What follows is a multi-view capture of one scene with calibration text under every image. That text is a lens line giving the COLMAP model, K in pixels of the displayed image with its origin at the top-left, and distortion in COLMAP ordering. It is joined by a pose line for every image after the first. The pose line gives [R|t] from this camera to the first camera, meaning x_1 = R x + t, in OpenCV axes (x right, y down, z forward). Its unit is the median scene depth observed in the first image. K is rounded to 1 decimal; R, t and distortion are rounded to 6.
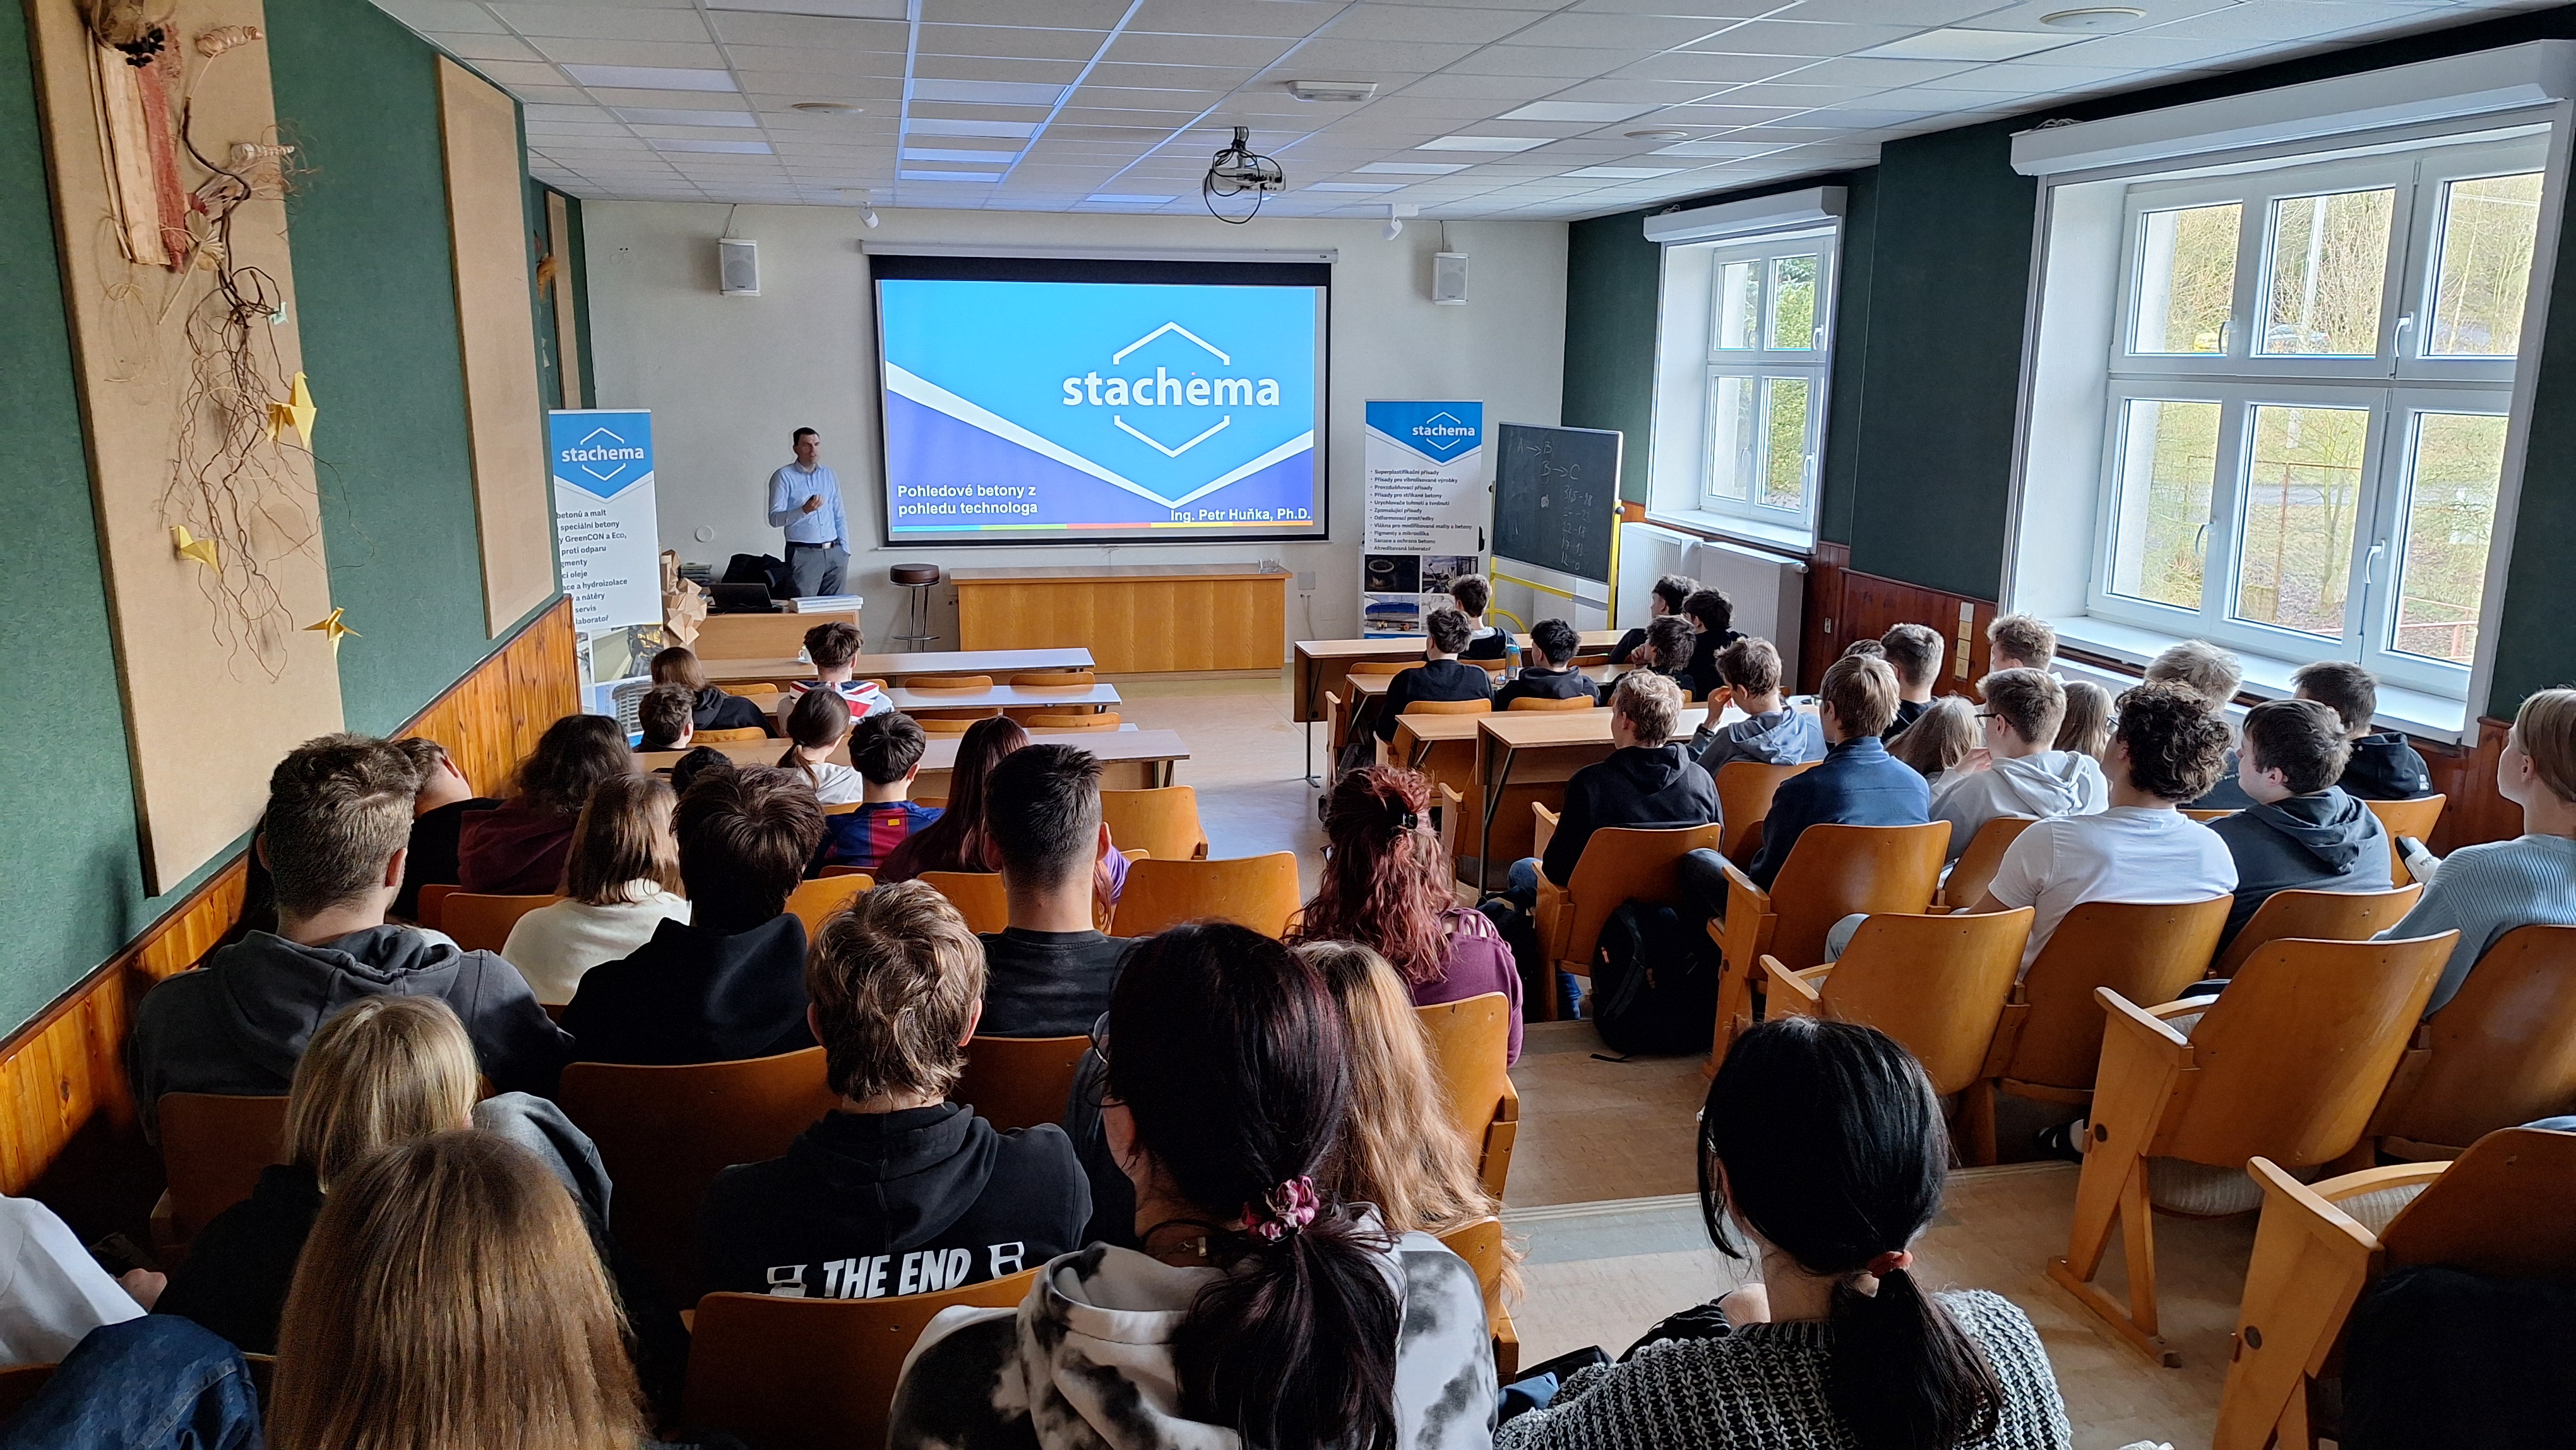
lens RADIAL K [[1764.7, 0, 1288.0], [0, 1764.7, 725.0], [0, 0, 1]] dist [0.085917, -0.081528]
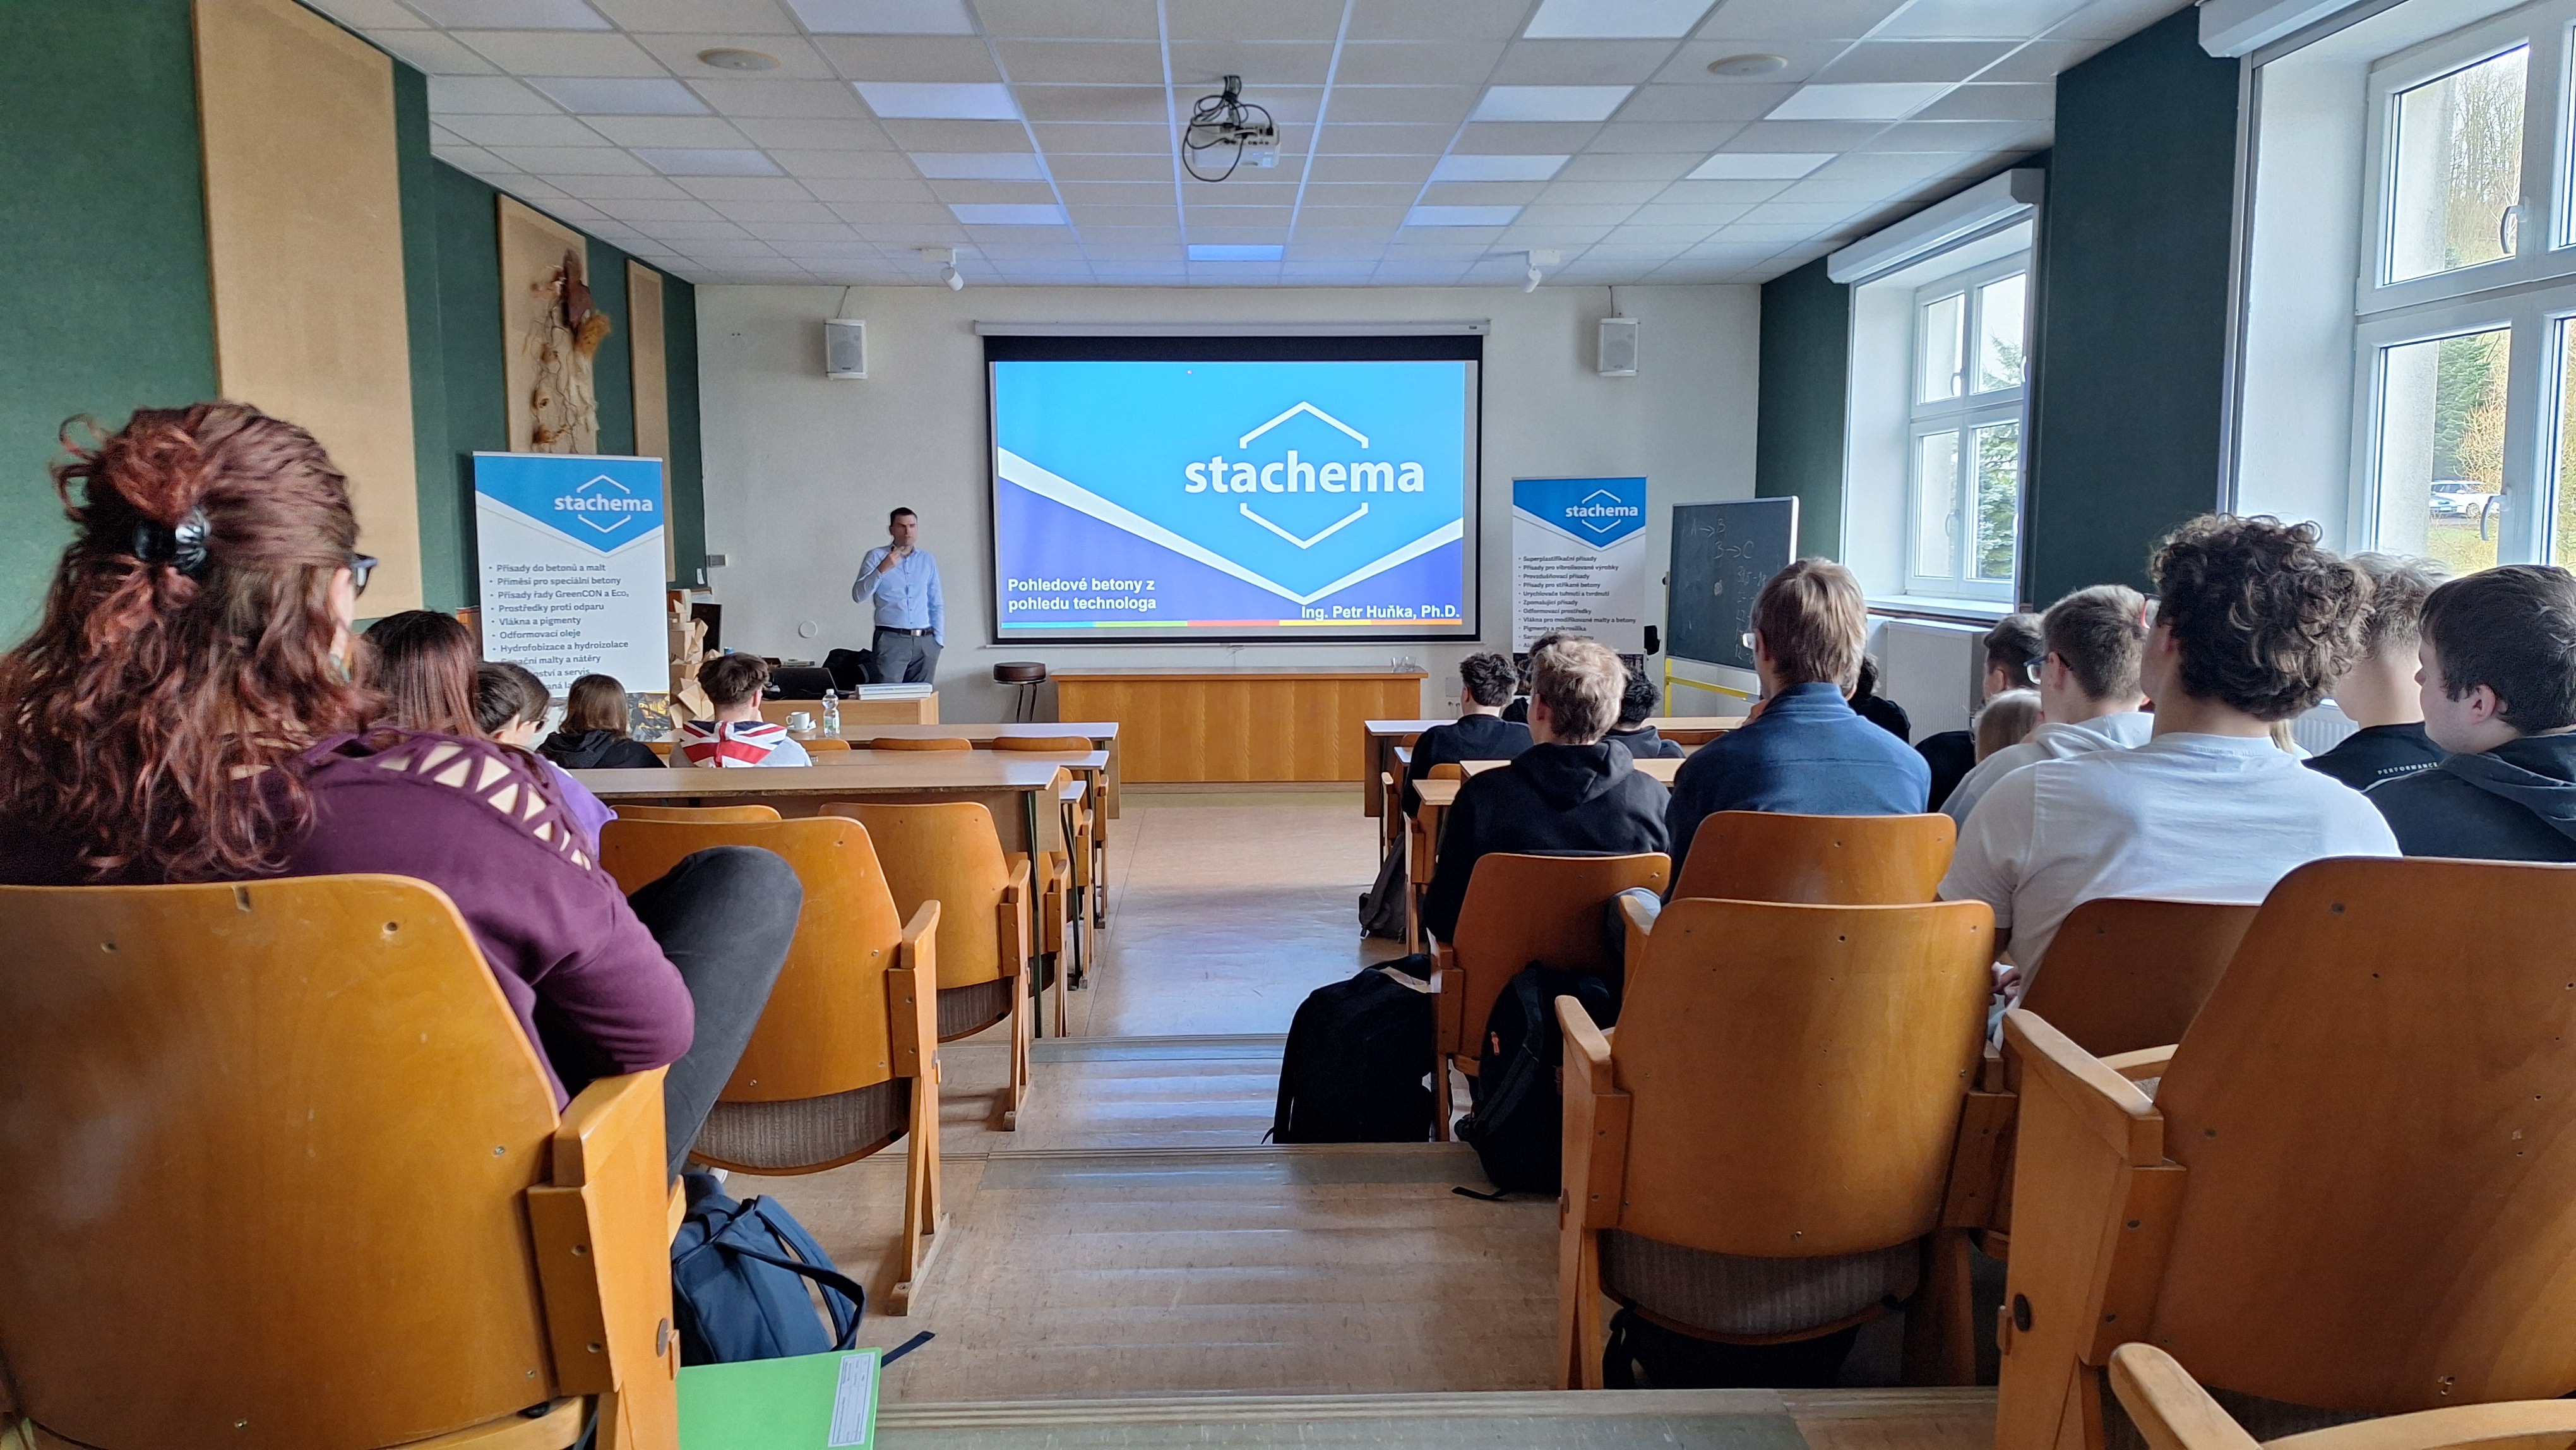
lens RADIAL K [[1764.7, 0, 1288.0], [0, 1764.7, 725.0], [0, 0, 1]] dist [0.085917, -0.081528]
pose [[0.984383, 0.008734, -0.175821, 0.090441], [-0.027061, 0.994405, -0.102112, 0.032904], [0.173945, 0.105275, 0.979112, 0.125401]]
